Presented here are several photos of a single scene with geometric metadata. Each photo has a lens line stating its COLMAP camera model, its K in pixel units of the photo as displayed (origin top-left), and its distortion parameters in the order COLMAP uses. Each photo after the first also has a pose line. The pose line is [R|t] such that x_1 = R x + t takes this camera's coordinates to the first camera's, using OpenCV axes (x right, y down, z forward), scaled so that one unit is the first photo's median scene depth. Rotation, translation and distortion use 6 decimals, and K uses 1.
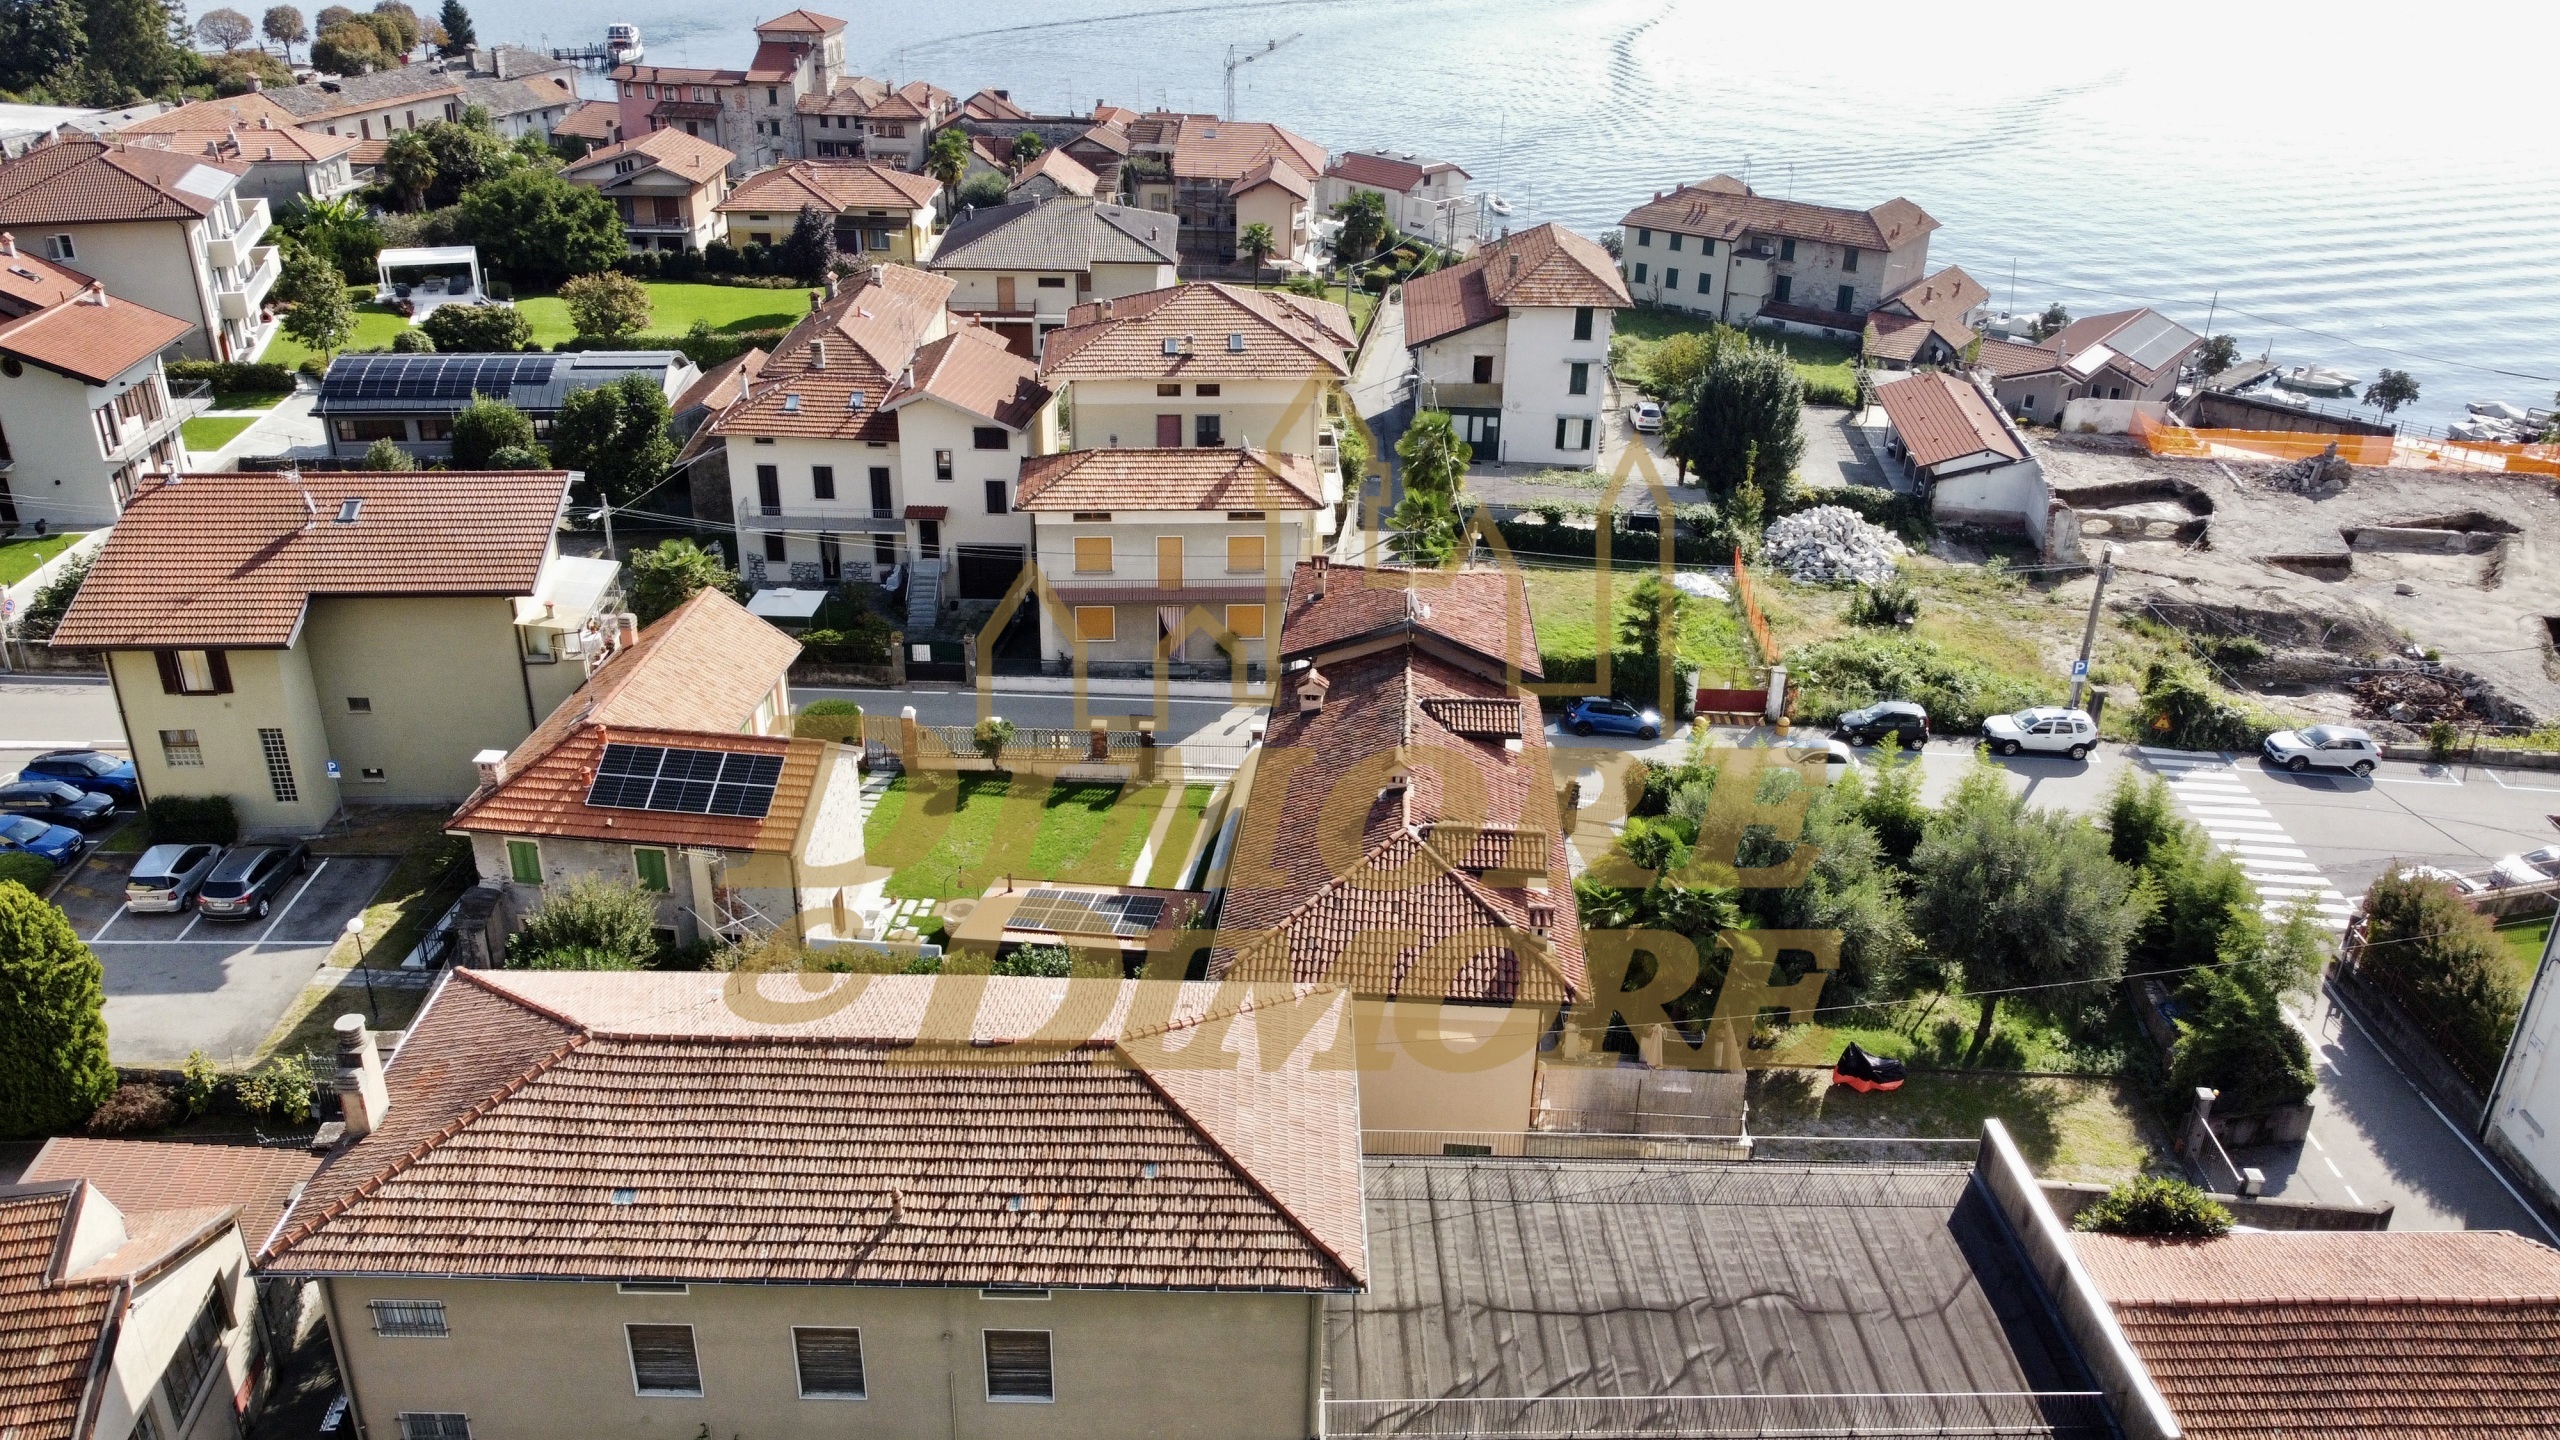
lens RADIAL K [[1940.8, 0, 1278.7], [0, 1940.8, 720.8], [0, 0, 1]] dist [-0.010373, 0.011733]
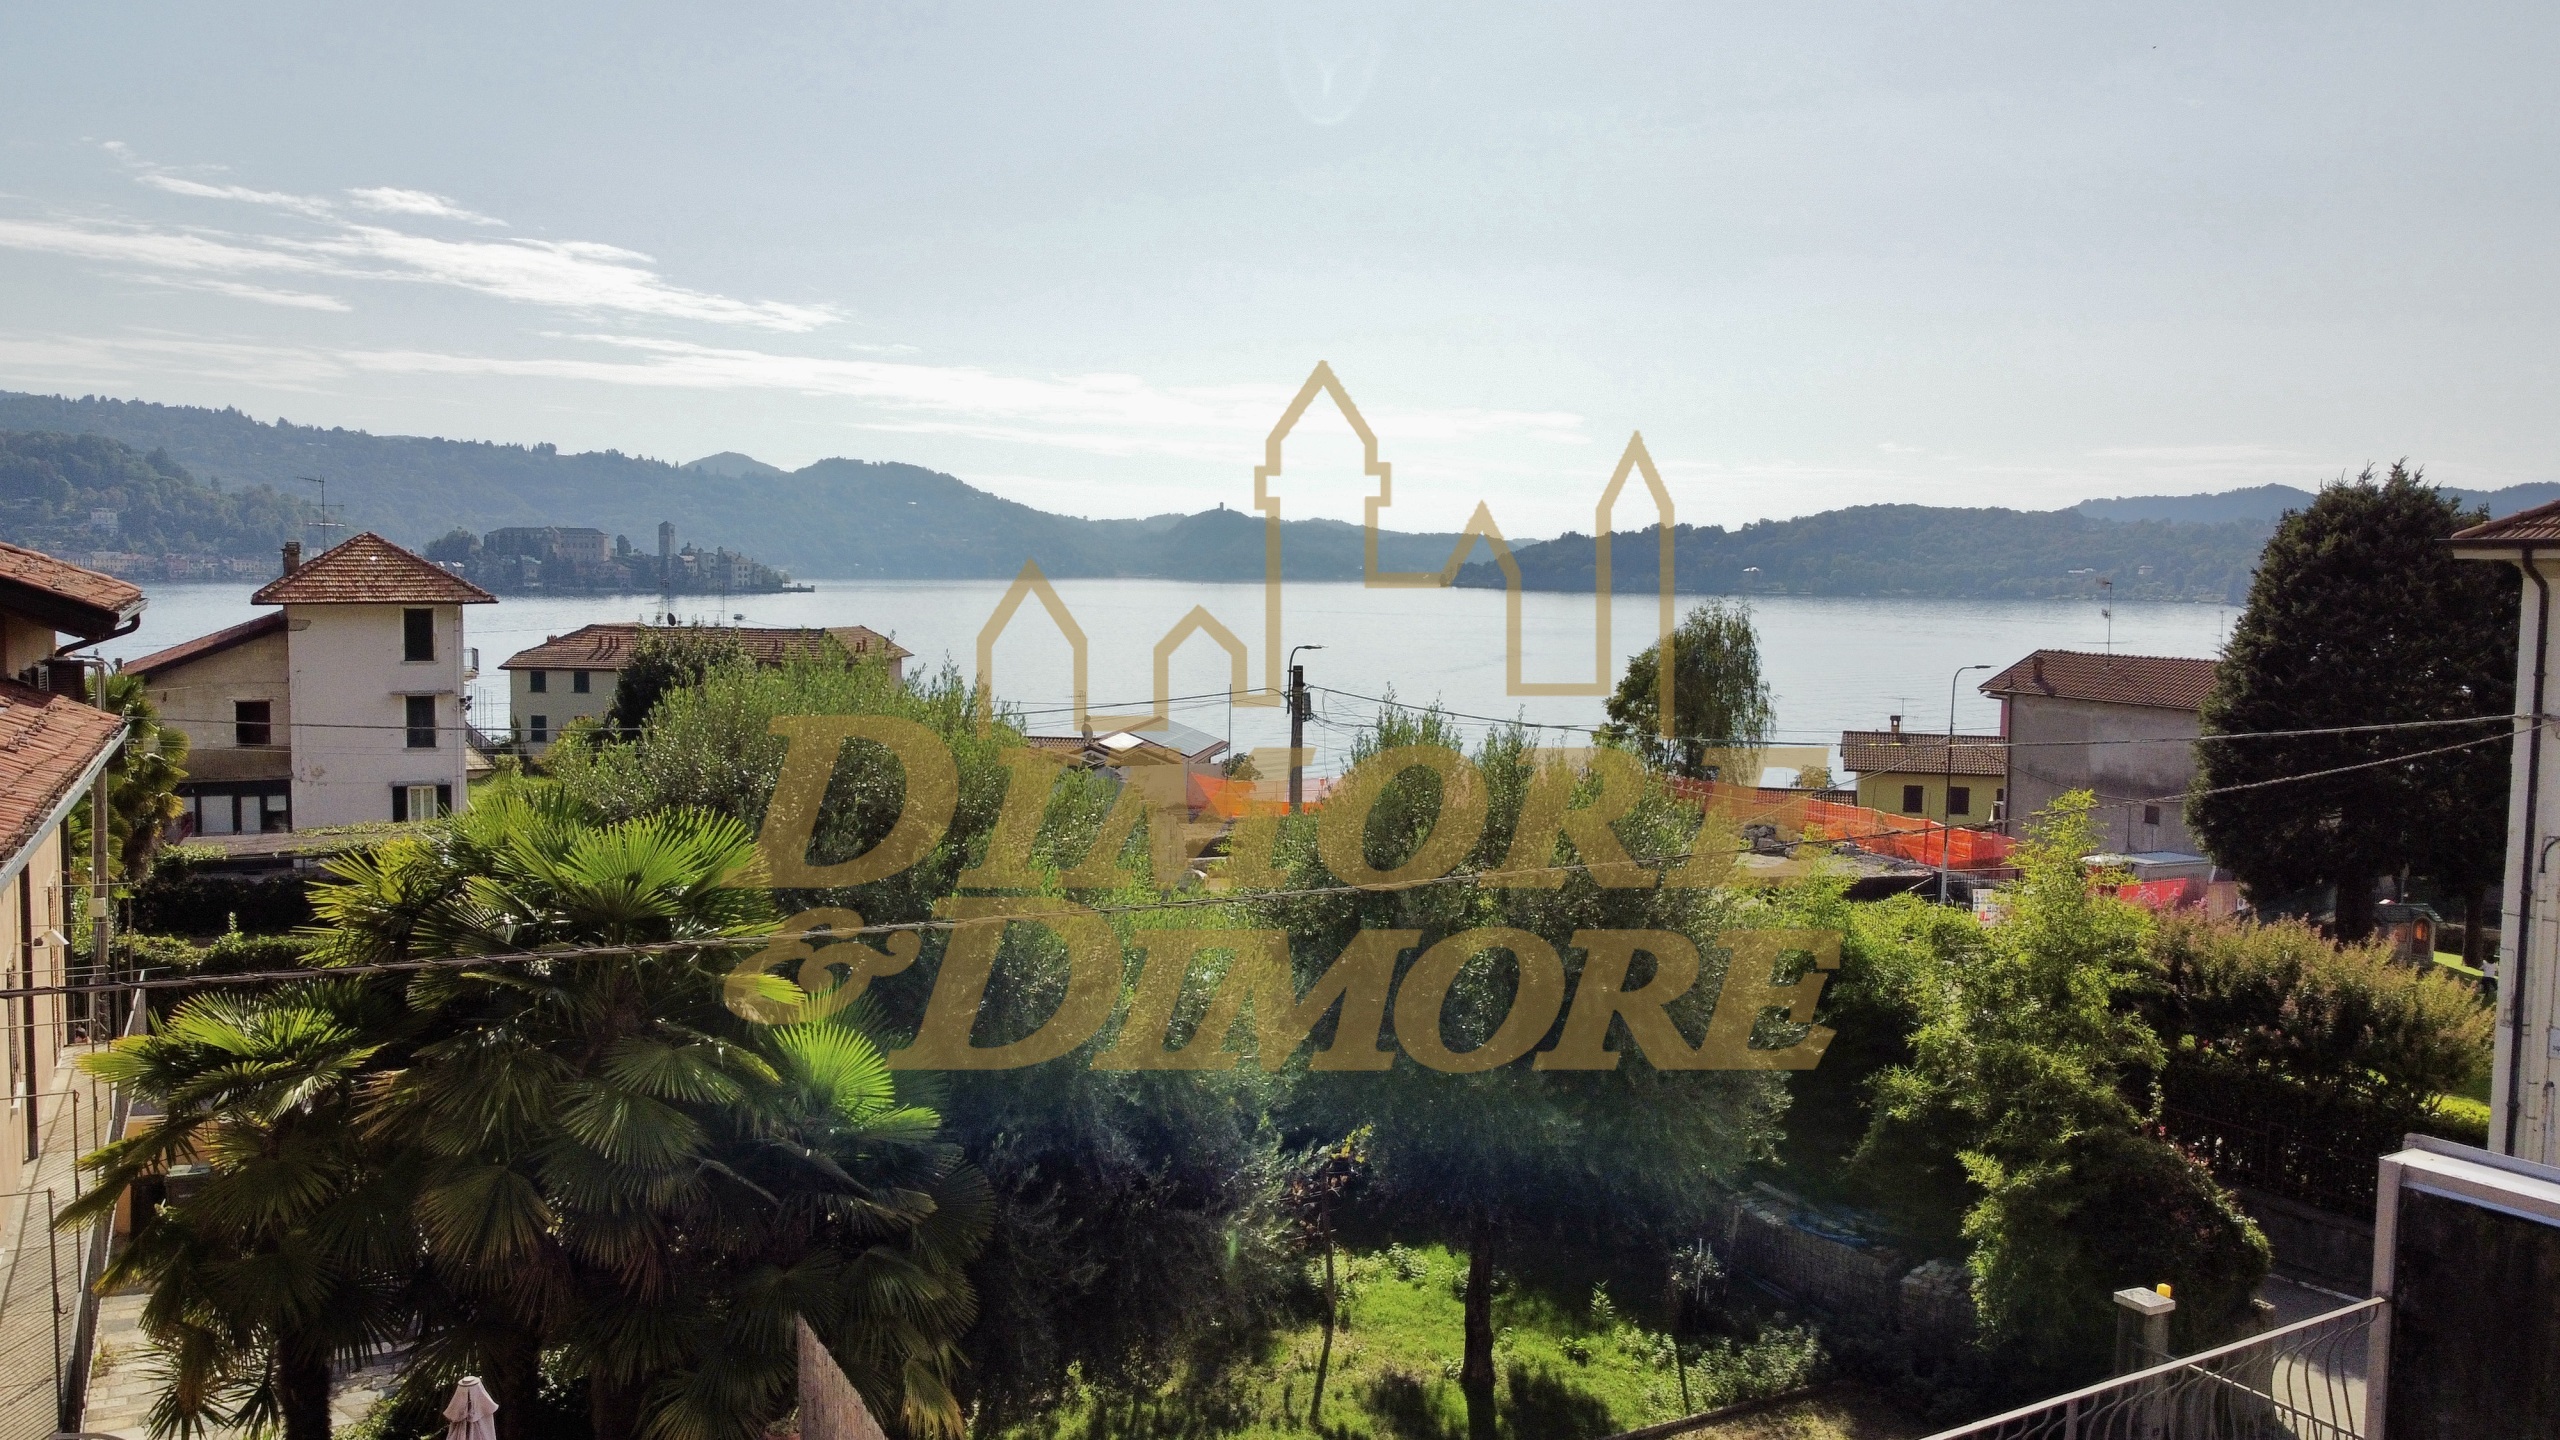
lens RADIAL K [[1940.8, 0, 1284.2], [0, 1940.8, 727.0], [0, 0, 1]] dist [-0.010373, 0.011733]
pose [[0.862342, -0.049209, 0.503929, 0.077940], [0.226288, 0.927795, -0.296633, 0.078263], [-0.452946, 0.369832, 0.811212, 0.353075]]
